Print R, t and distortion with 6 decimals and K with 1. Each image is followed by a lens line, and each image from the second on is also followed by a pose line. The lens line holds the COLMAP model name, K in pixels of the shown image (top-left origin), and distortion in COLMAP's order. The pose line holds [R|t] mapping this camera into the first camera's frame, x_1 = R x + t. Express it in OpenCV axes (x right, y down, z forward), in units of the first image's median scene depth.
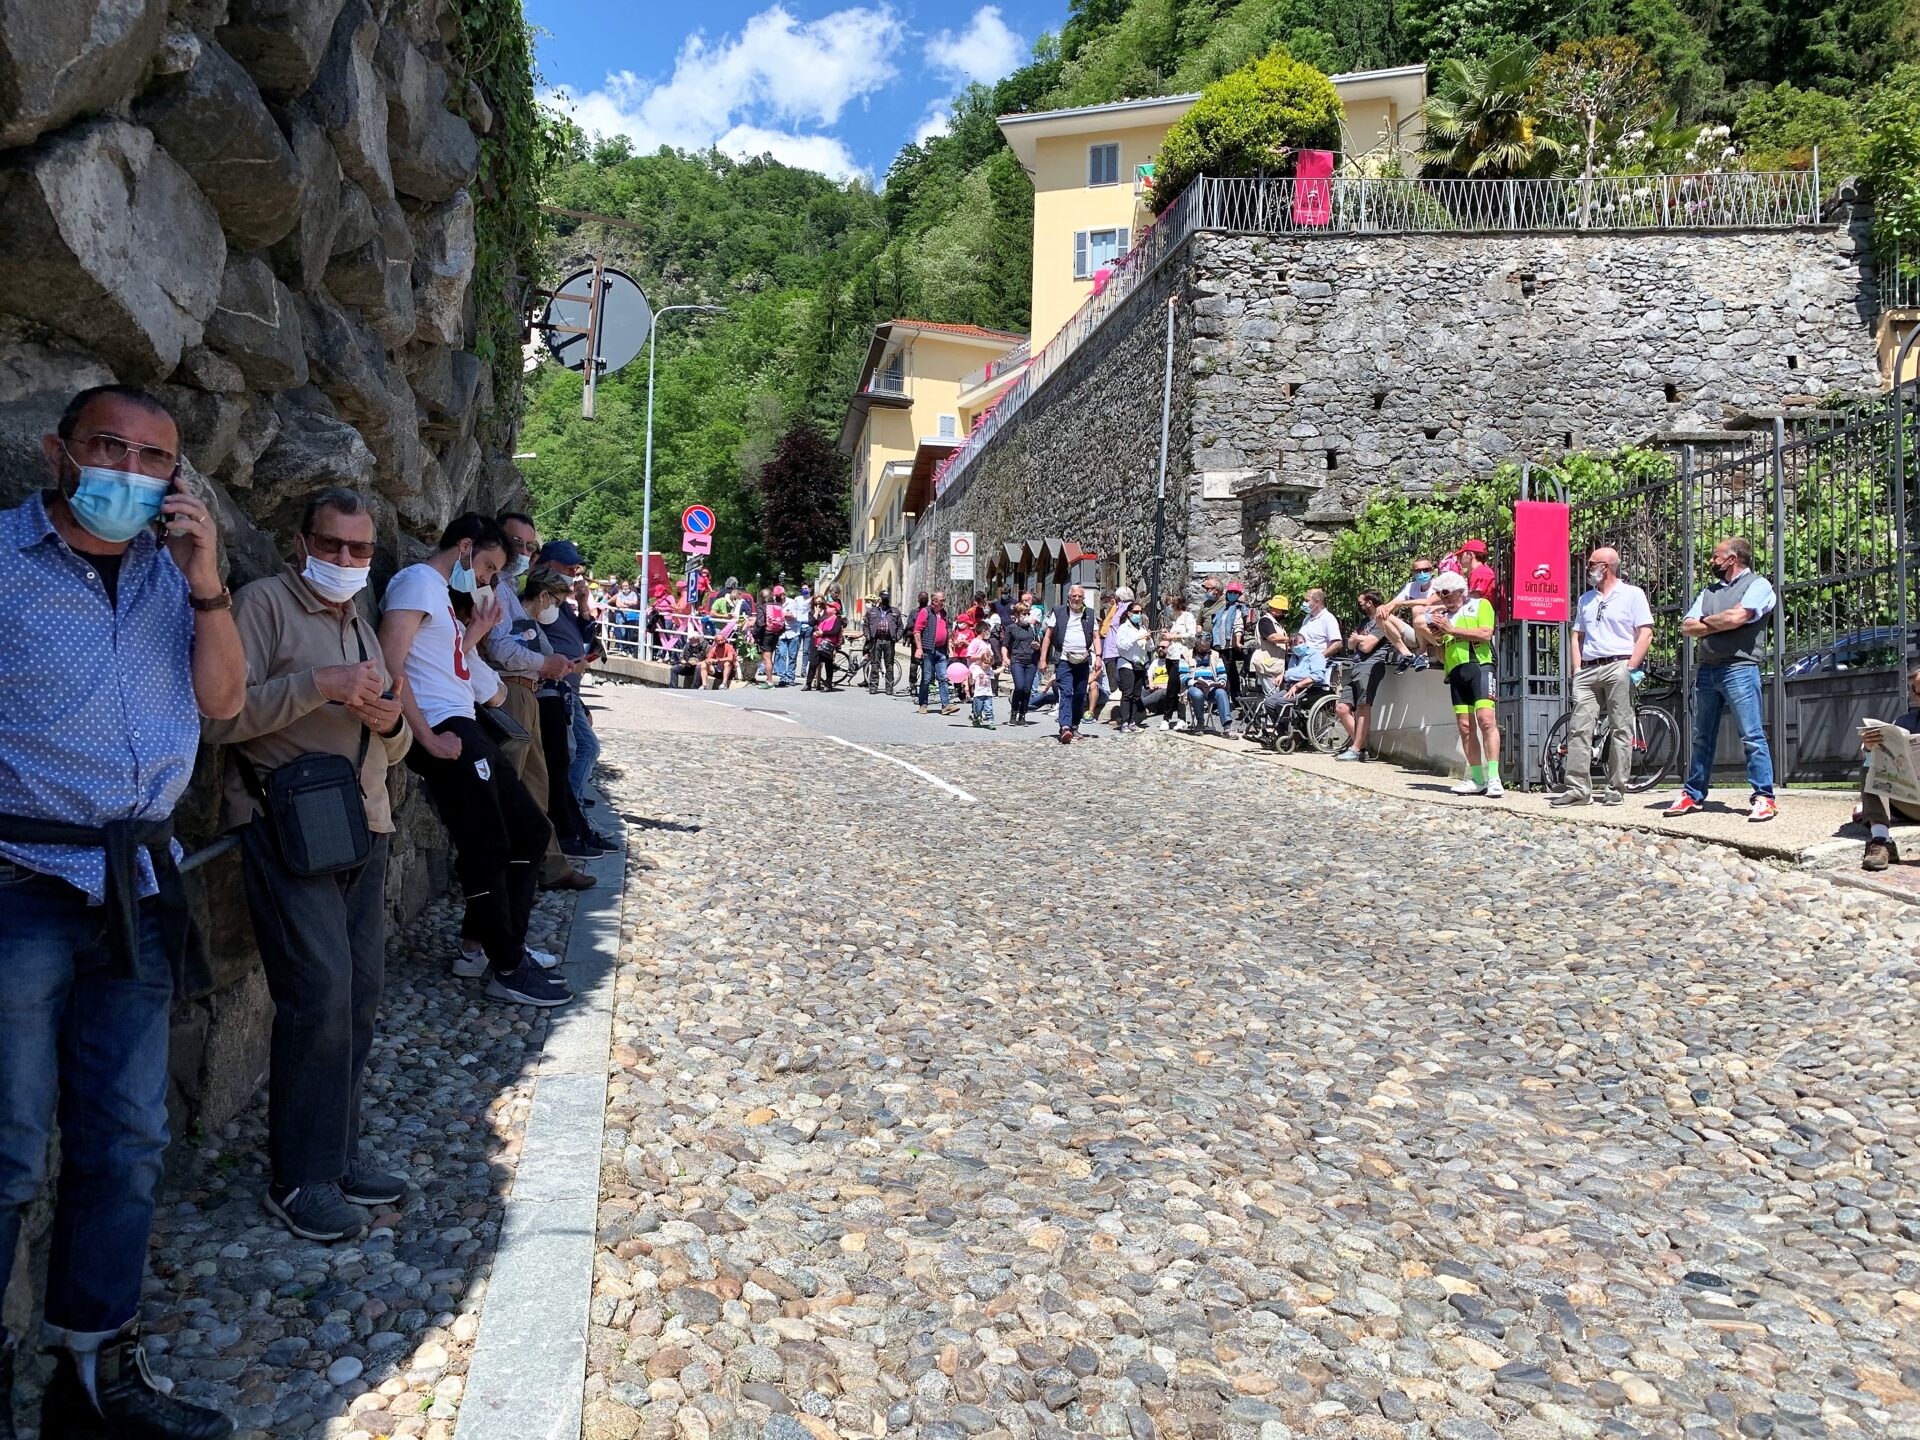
lens RADIAL K [[1464.6, 0, 948.5], [0, 1464.6, 724.2], [0, 0, 1]] dist [0.028890, -0.015160]
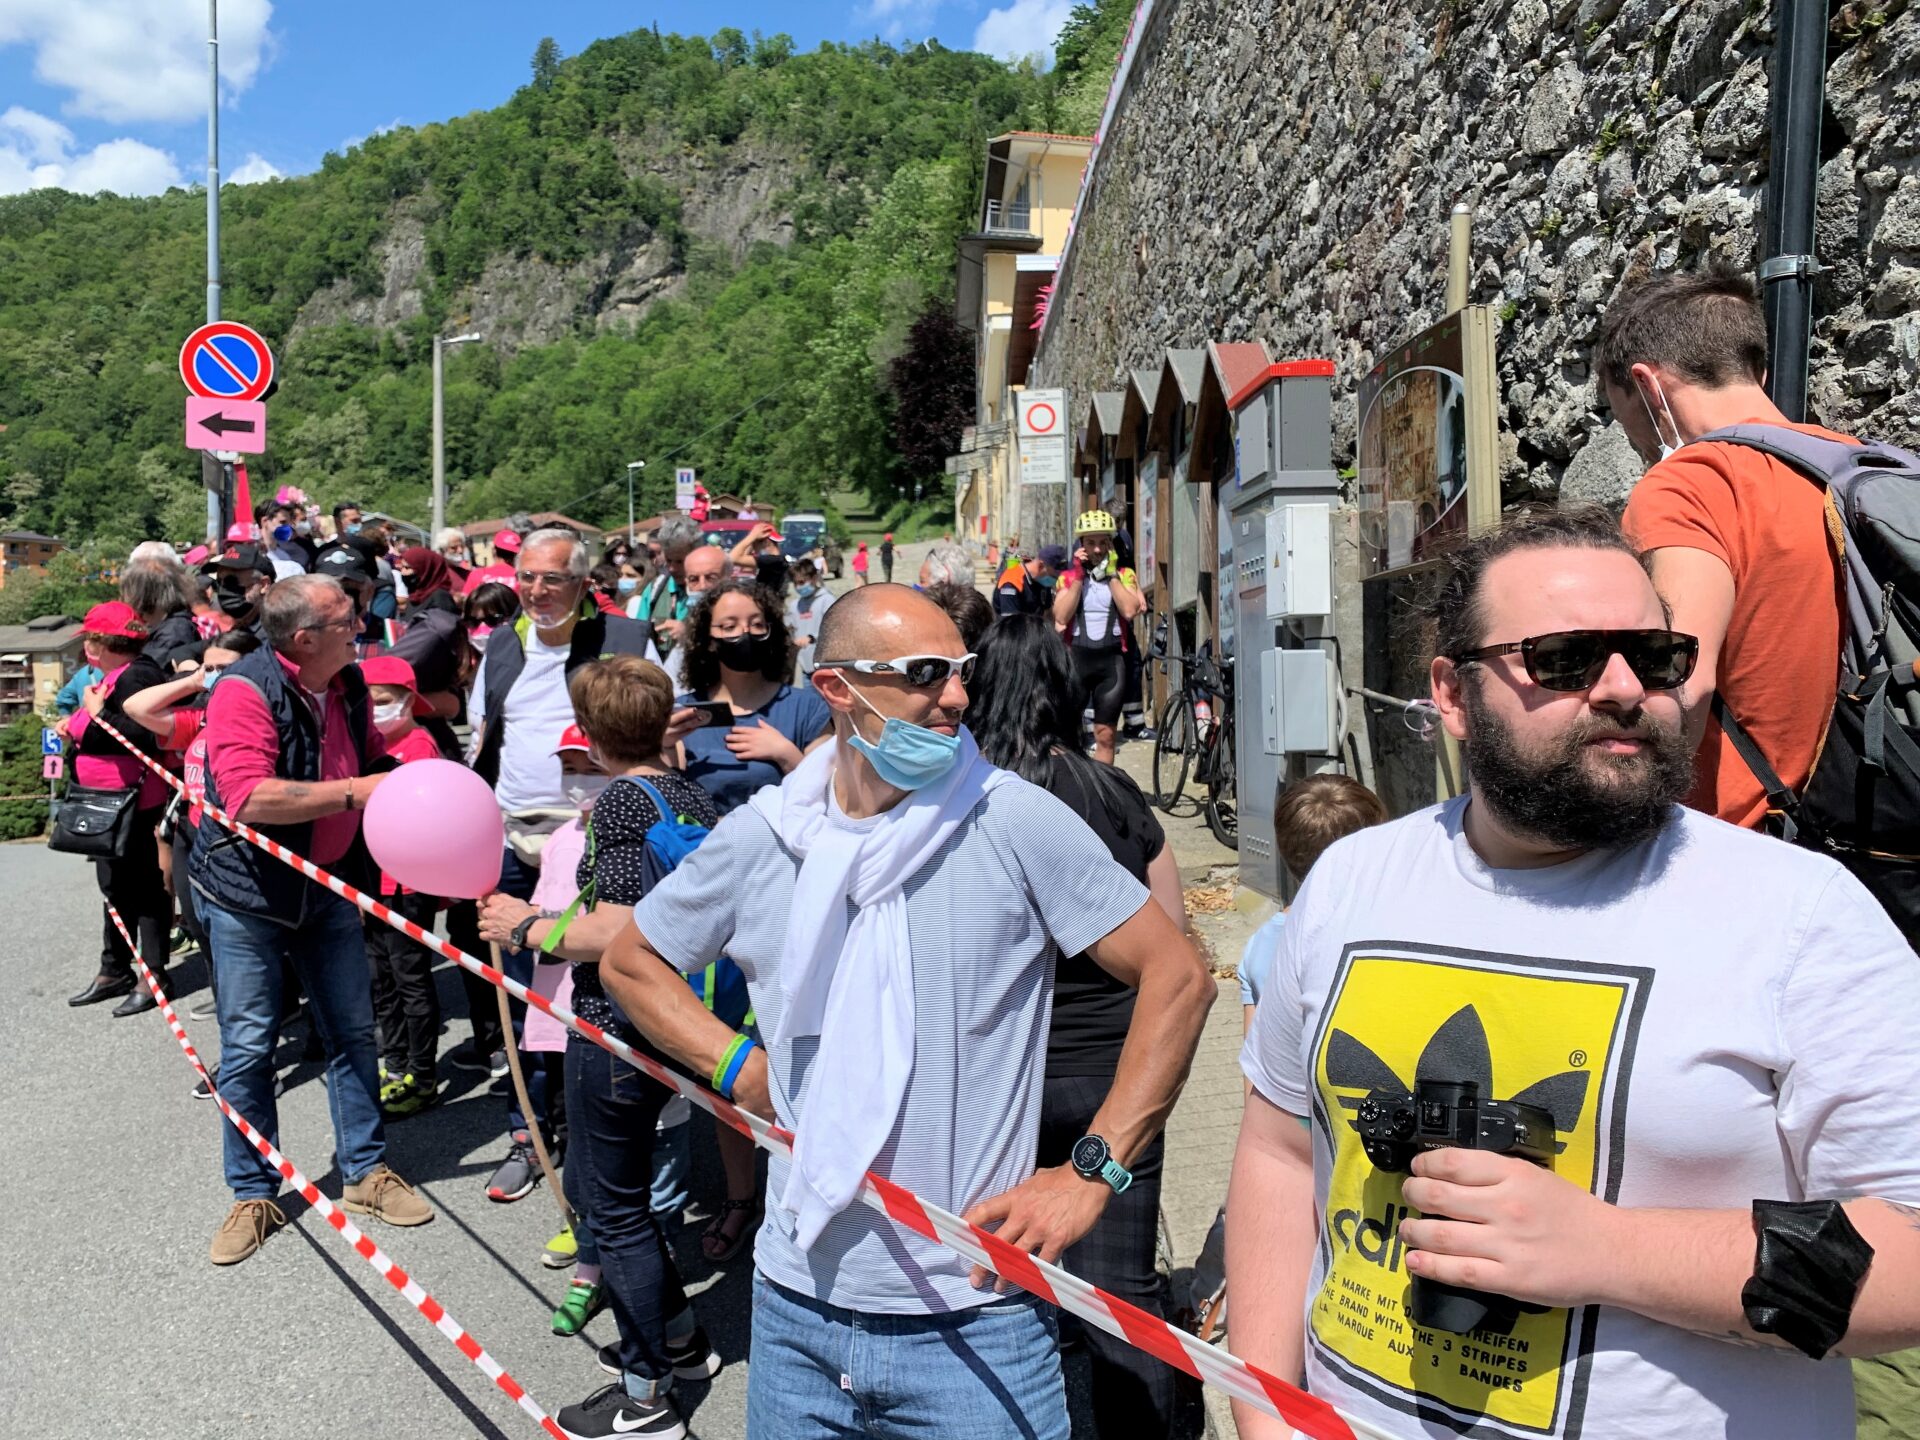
lens RADIAL K [[1464.6, 0, 970.7], [0, 1464.6, 717.1], [0, 0, 1]] dist [0.028890, -0.015160]
pose [[0.991613, -0.035031, -0.124405, 0.011548], [0.042105, 0.997615, 0.054695, -0.012009], [0.122192, -0.059474, 0.990723, 0.125286]]
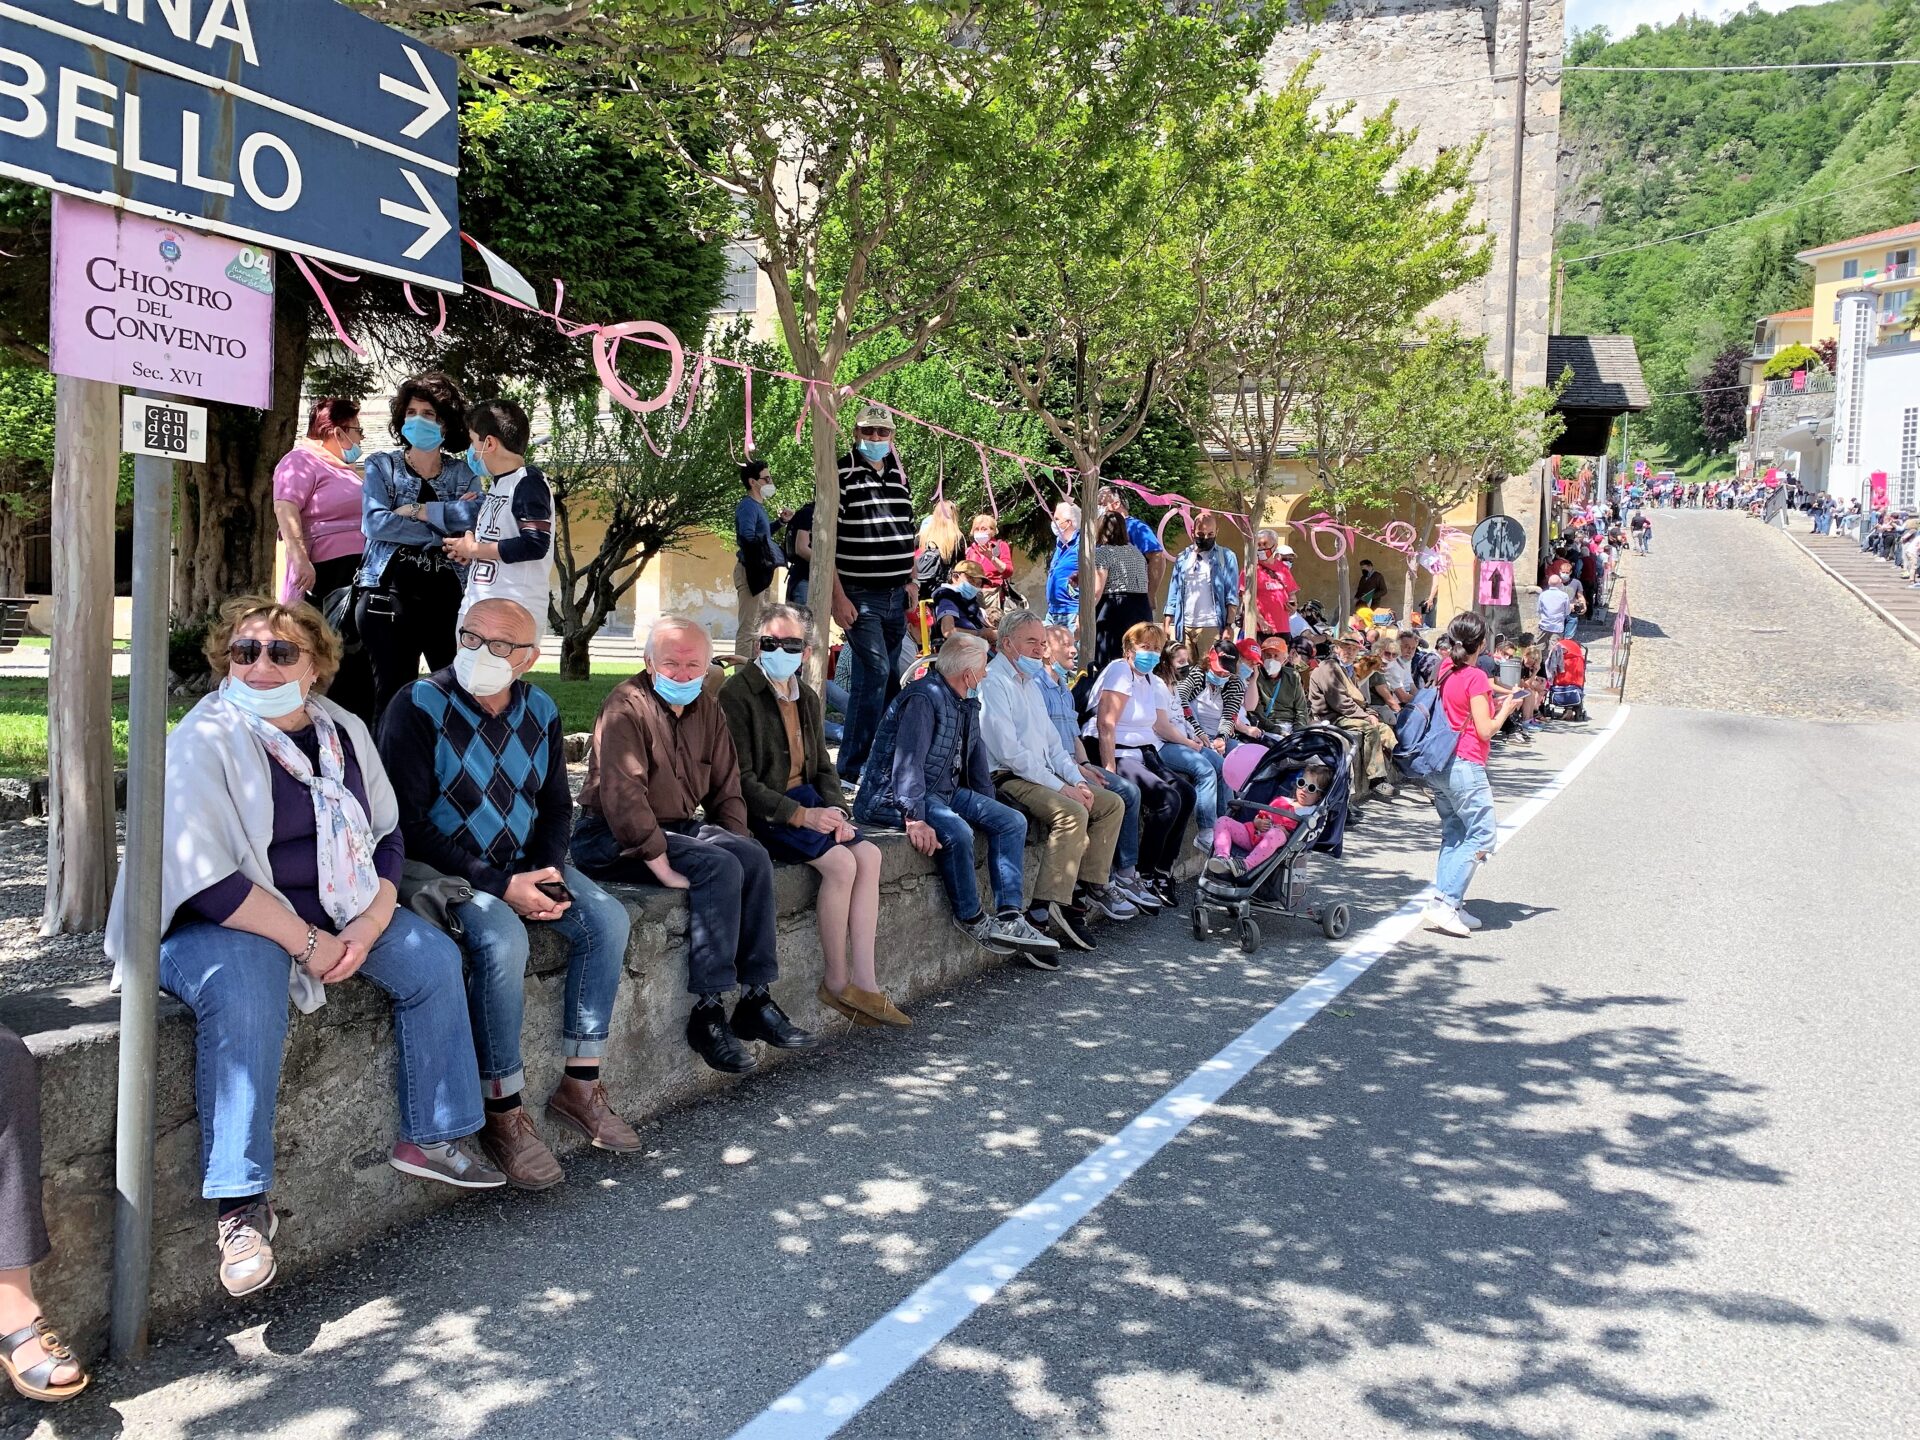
lens RADIAL K [[1464.6, 0, 952.8], [0, 1464.6, 725.6], [0, 0, 1]] dist [0.028890, -0.015160]
pose [[0.812531, 0.026823, -0.582301, 0.113780], [0.024263, 0.996519, 0.079758, 0.033555], [0.582413, -0.078934, 0.809051, -0.580309]]
